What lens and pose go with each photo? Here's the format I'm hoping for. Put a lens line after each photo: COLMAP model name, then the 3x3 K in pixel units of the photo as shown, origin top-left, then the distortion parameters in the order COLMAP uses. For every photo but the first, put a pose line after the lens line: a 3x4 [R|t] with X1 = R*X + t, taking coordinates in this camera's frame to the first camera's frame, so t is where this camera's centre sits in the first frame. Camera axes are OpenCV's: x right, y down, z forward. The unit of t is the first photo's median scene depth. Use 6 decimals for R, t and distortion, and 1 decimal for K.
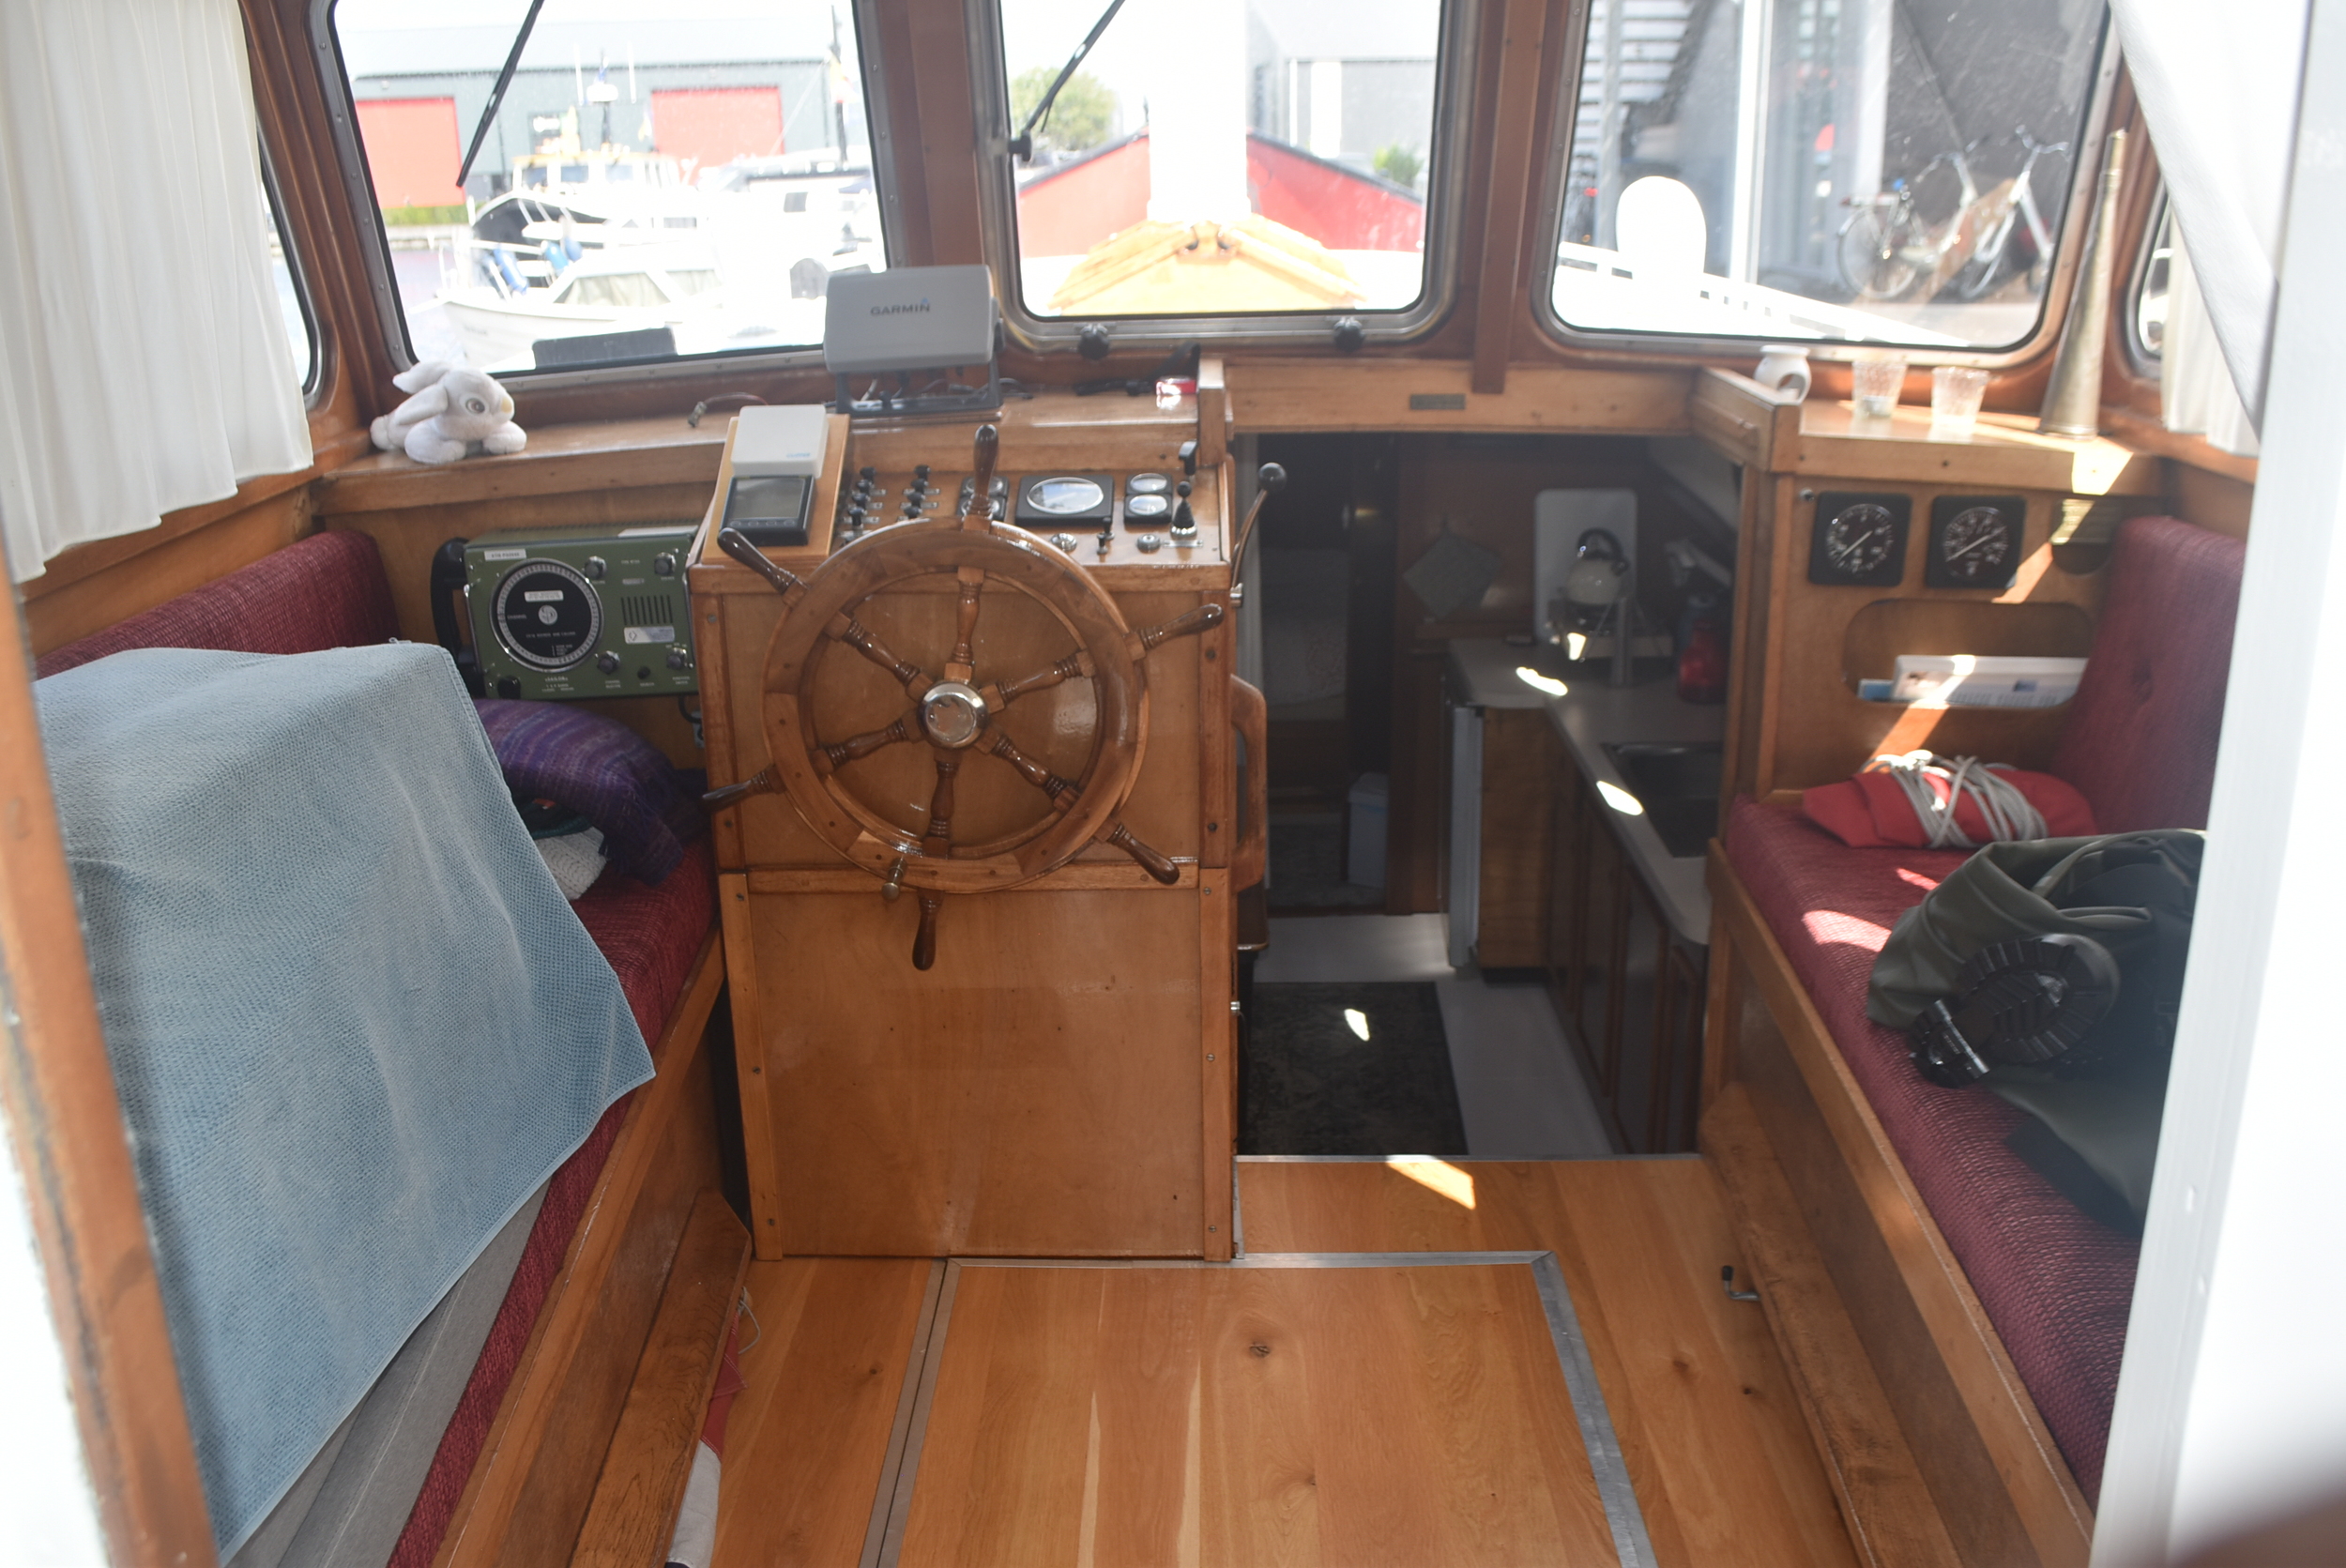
lens RADIAL K [[1958.5, 0, 1175.9], [0, 1958.5, 793.5], [0, 0, 1]] dist [-0.078749, -0.005489]
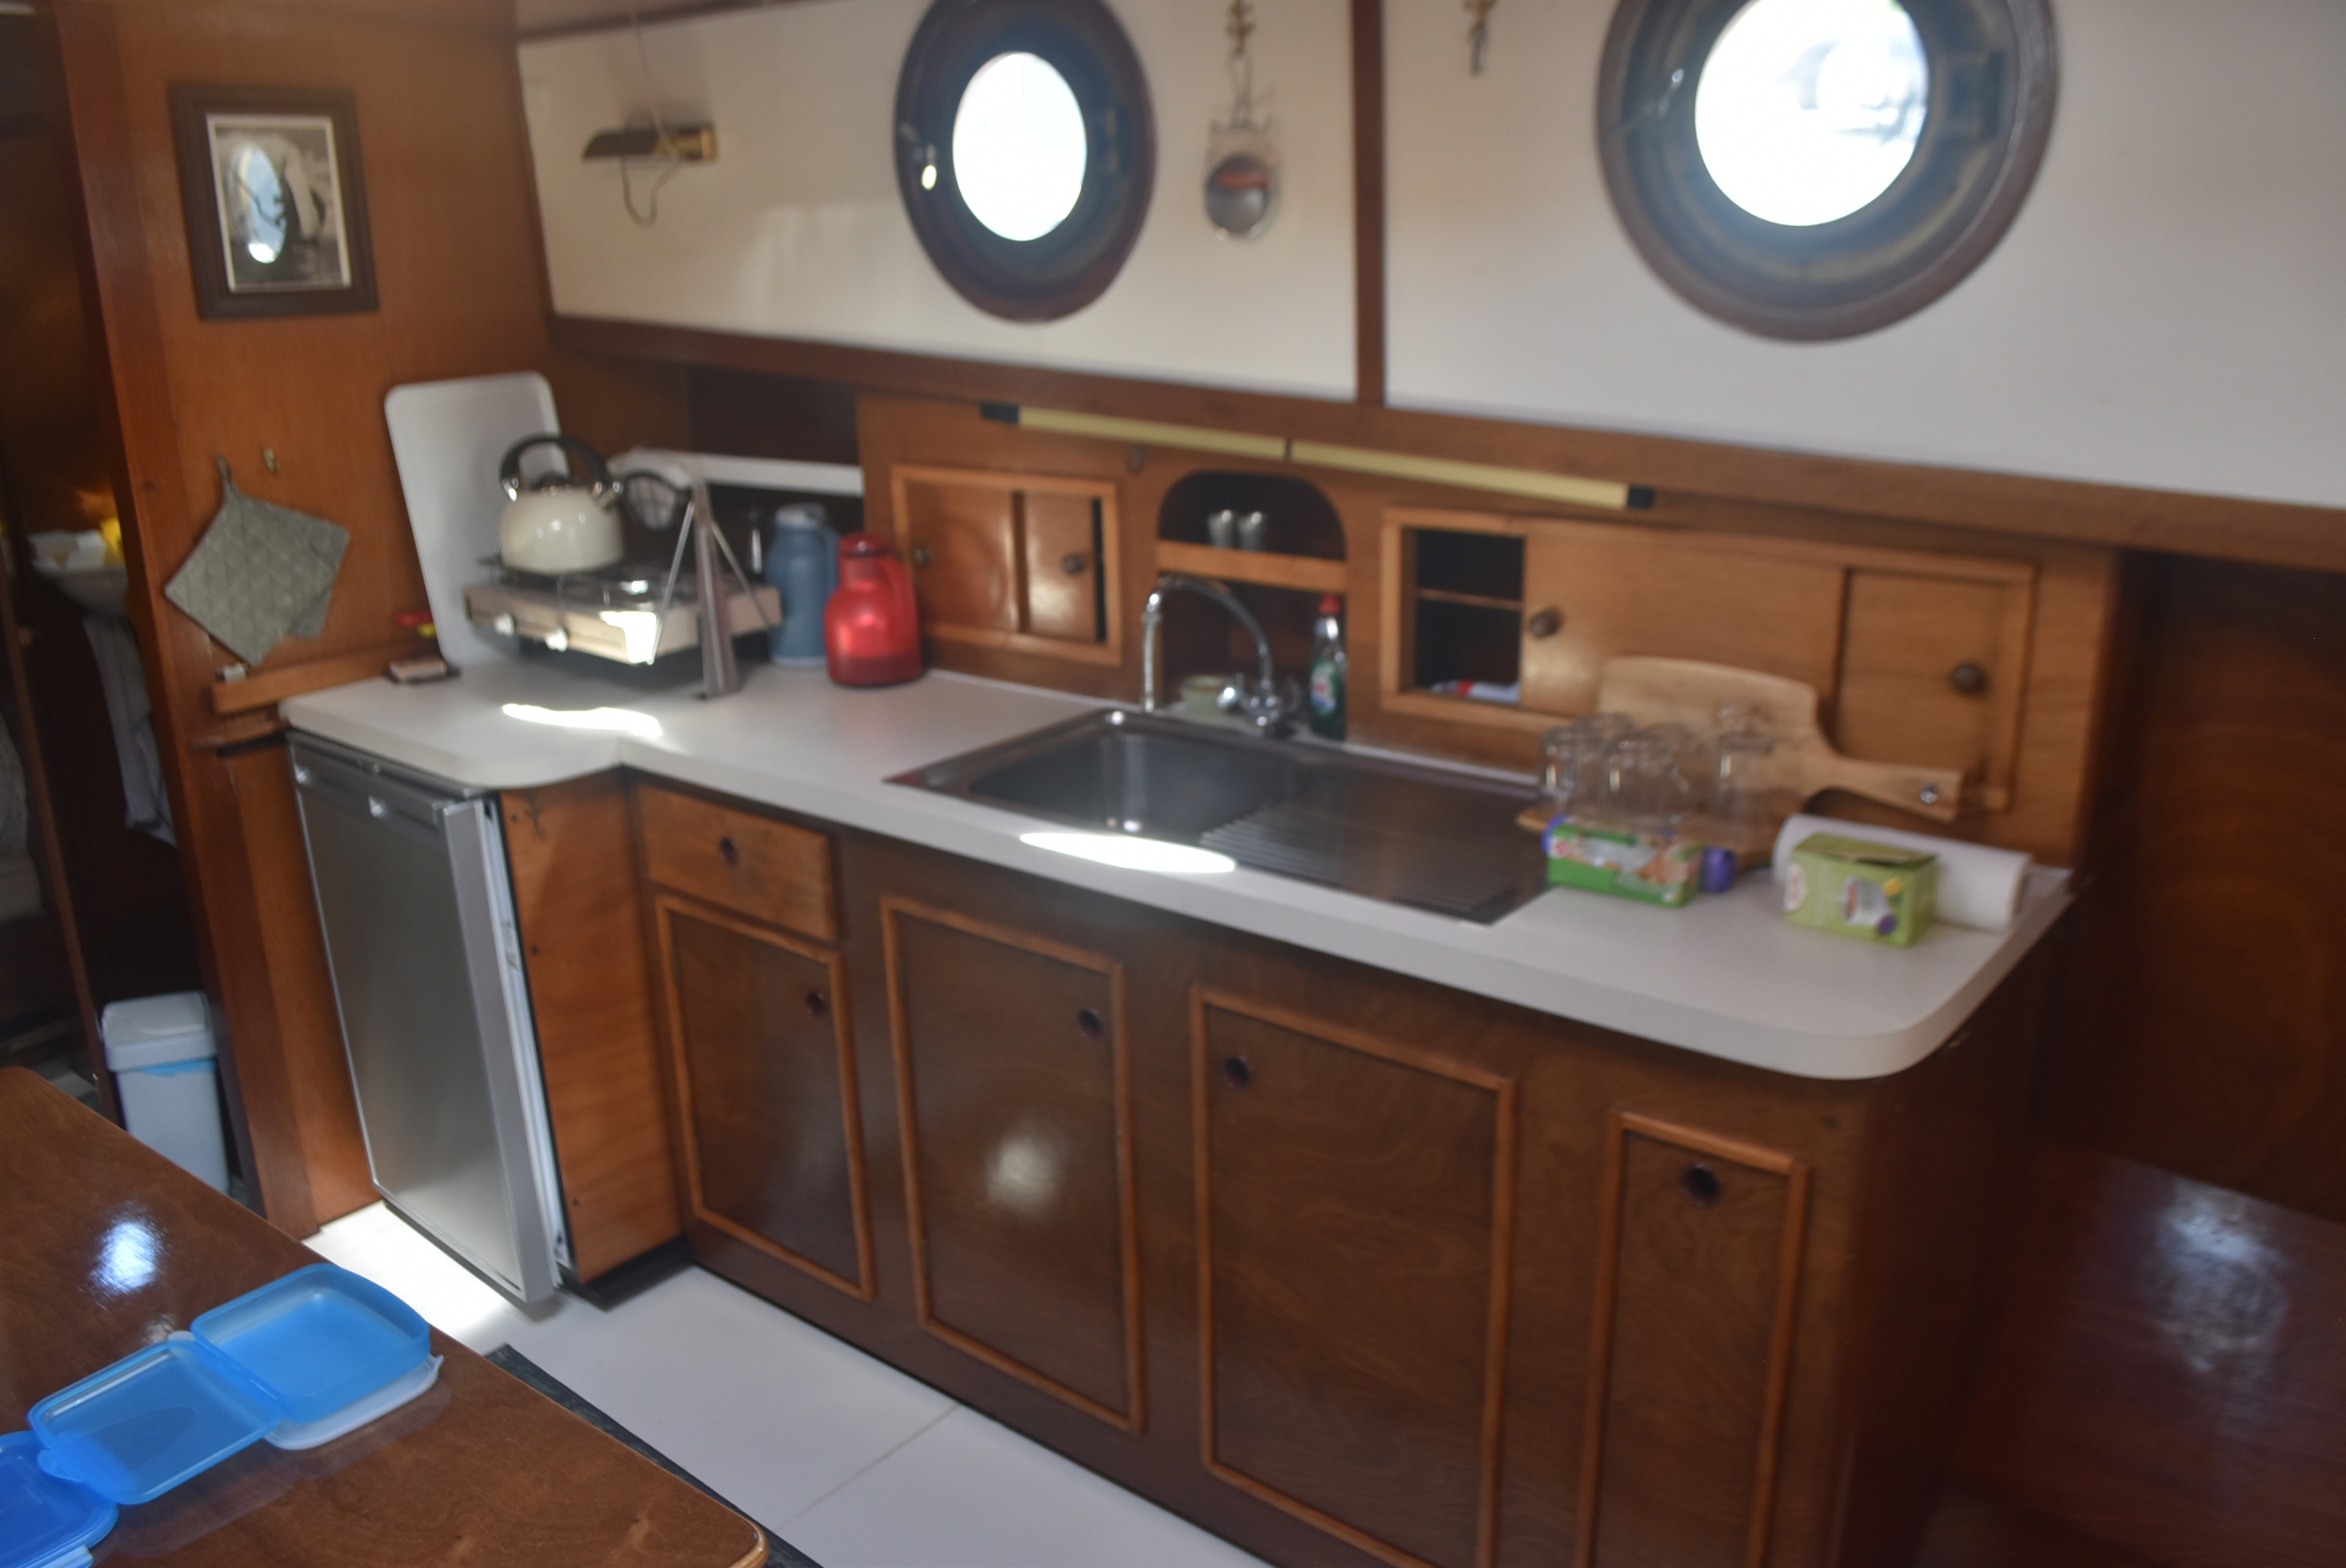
lens RADIAL K [[1825.4, 0, 1164.6], [0, 1825.4, 829.8], [0, 0, 1]] dist [-0.076449, 0.005637]
pose [[0.621146, -0.248194, 0.743356, -0.168018], [0.259143, 0.960217, 0.104061, -0.082142], [-0.739610, 0.127998, 0.660752, 1.218163]]
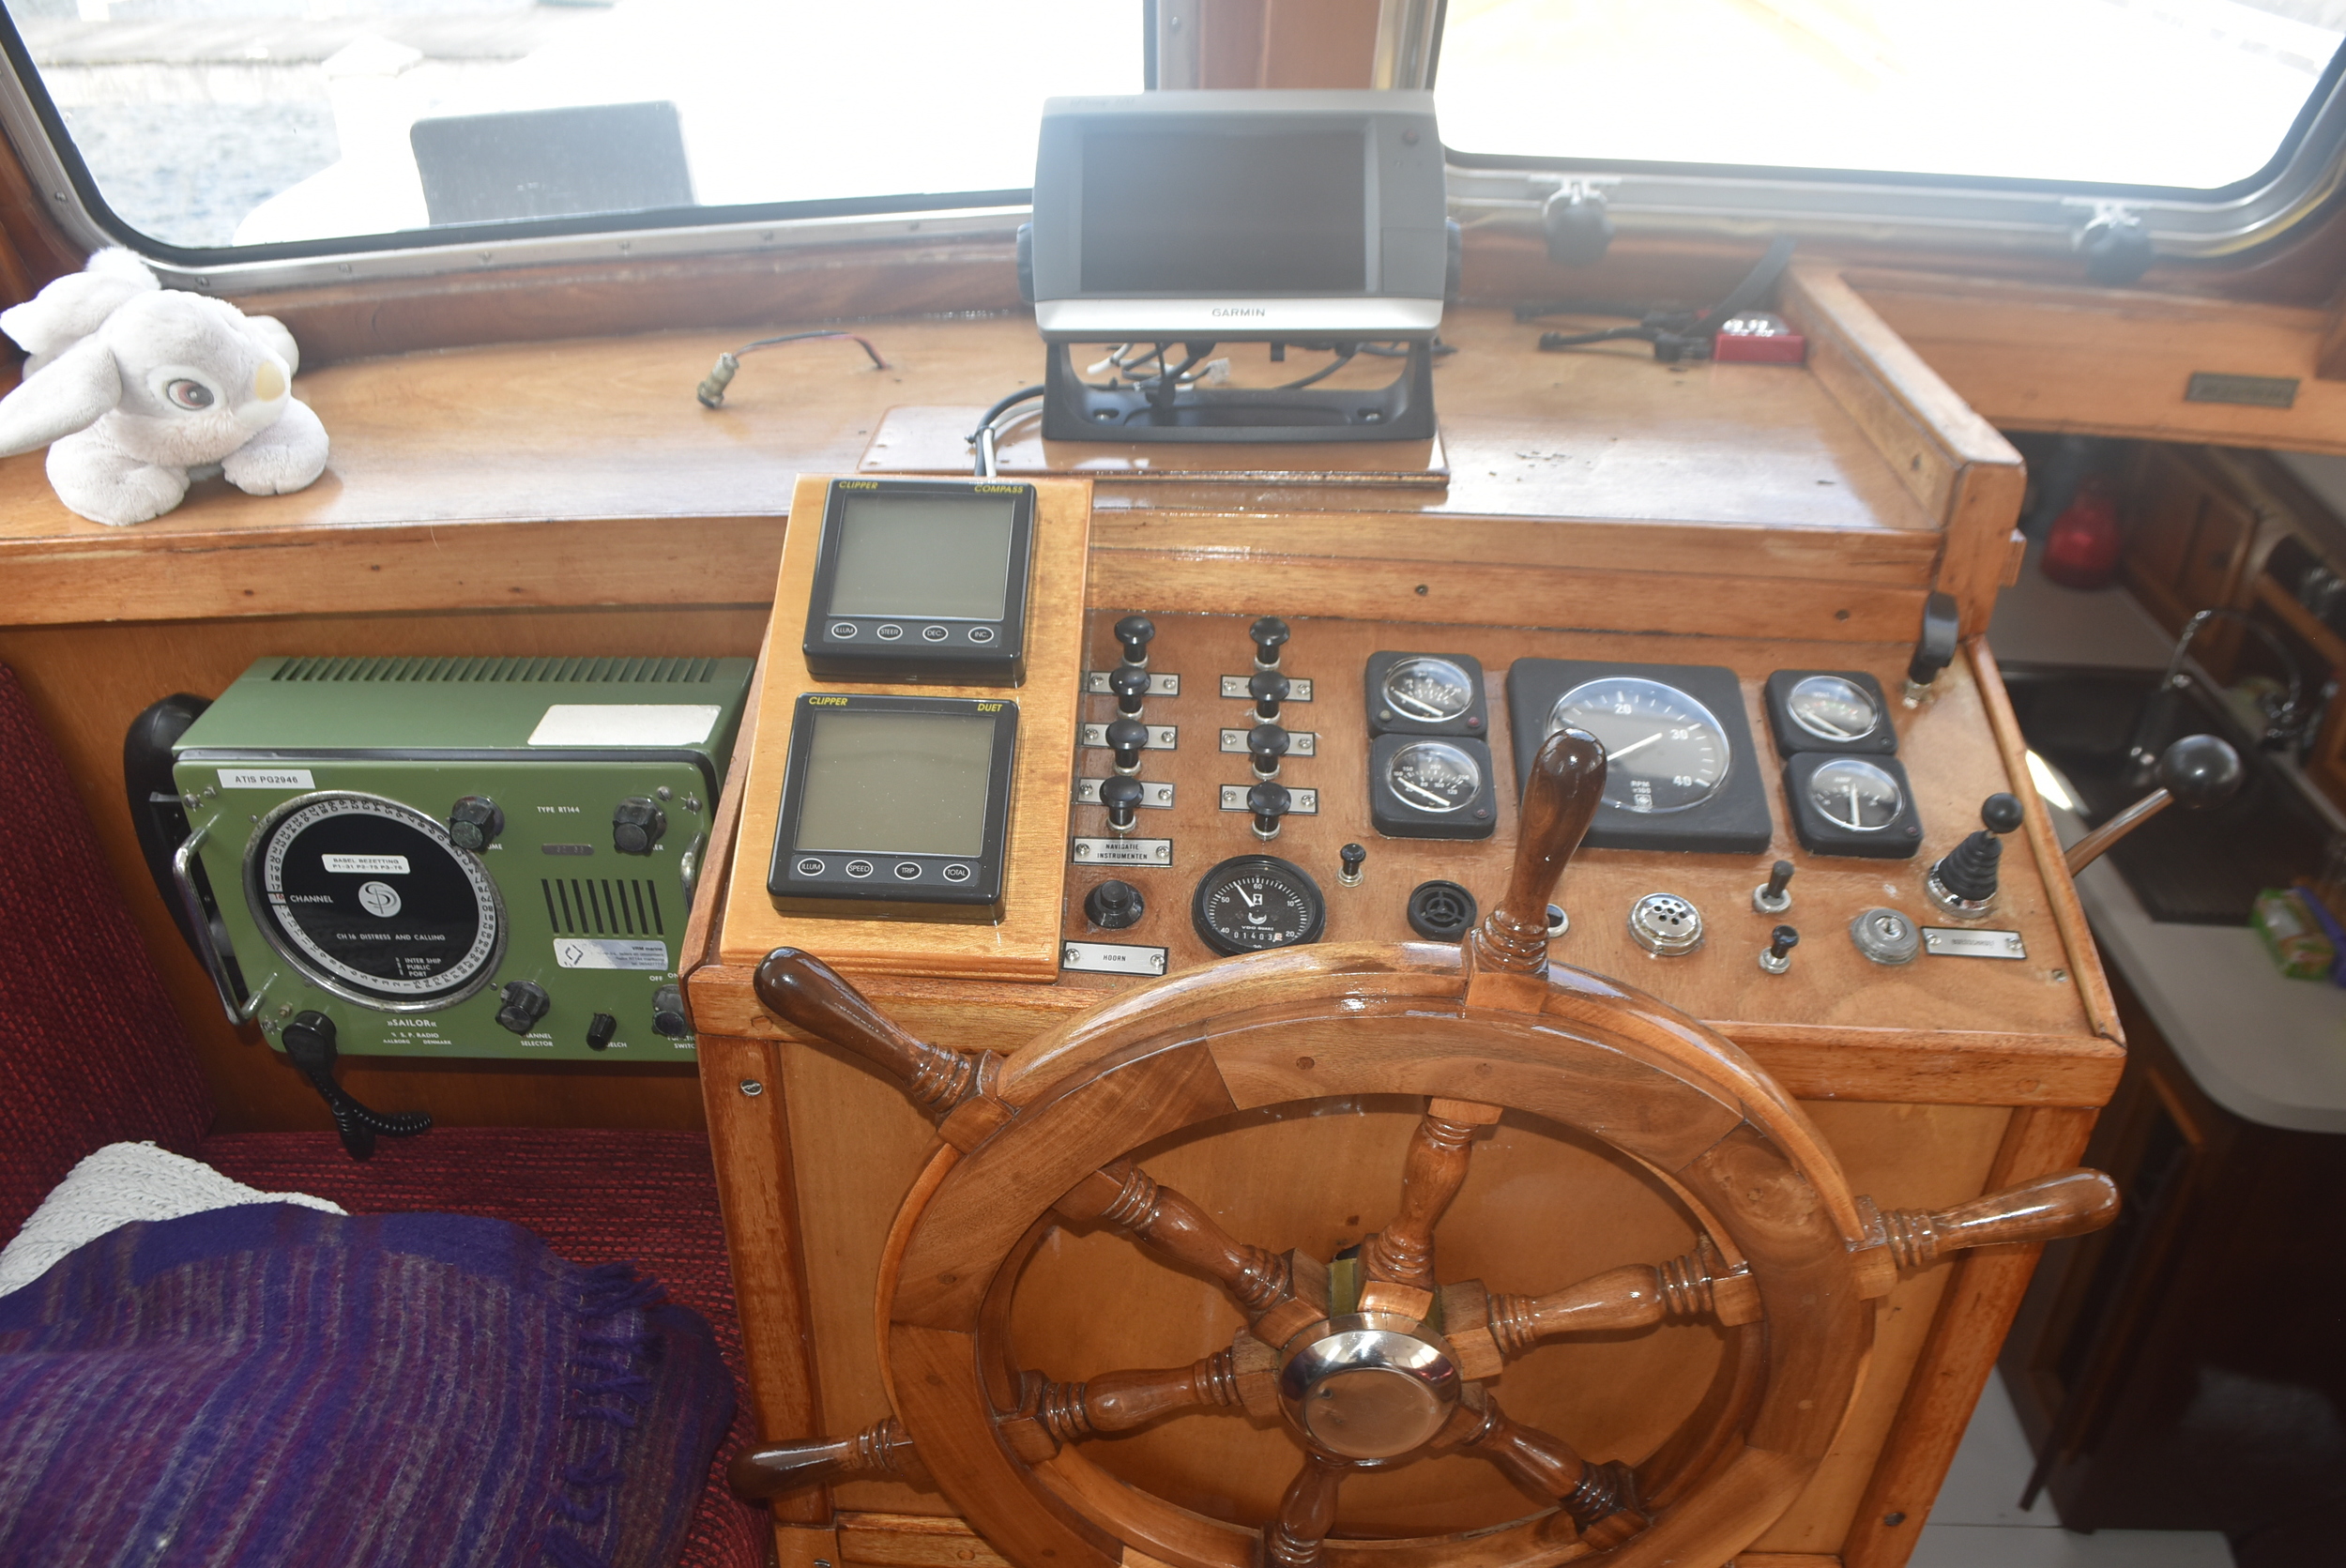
lens RADIAL K [[1833.1, 0, 1169.7], [0, 1833.1, 839.1], [0, 0, 1]] dist [-0.080040, -0.008409]
pose [[0.998602, 0.051797, -0.010565, -0.141346], [-0.047782, 0.969893, 0.238800, -0.209713], [0.022616, -0.237961, 0.971011, 0.609065]]
